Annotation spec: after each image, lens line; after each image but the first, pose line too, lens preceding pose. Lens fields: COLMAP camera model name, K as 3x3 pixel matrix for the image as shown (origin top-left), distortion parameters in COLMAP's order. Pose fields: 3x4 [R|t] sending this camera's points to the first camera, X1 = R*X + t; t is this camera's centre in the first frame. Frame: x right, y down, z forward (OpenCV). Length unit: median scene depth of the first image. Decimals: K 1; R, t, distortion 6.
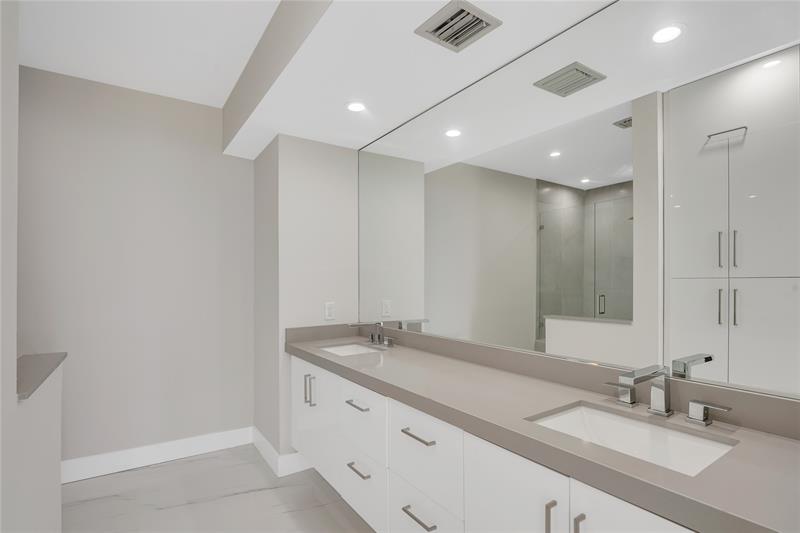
lens RADIAL K [[362.0, 0, 383.3], [0, 362.0, 282.6], [0, 0, 1]] dist [-0.003571, -0.000753]
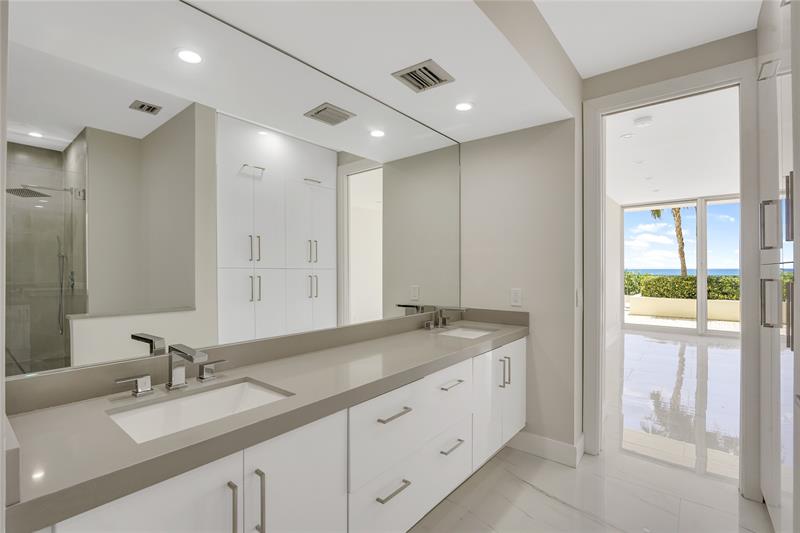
lens RADIAL K [[362.0, 0, 383.3], [0, 362.0, 282.6], [0, 0, 1]] dist [-0.003571, -0.000753]
pose [[-0.218777, -0.027481, 0.975388, -0.611864], [-0.005338, 0.999622, 0.026966, 0.004466], [-0.975760, 0.000693, -0.218841, 0.833479]]
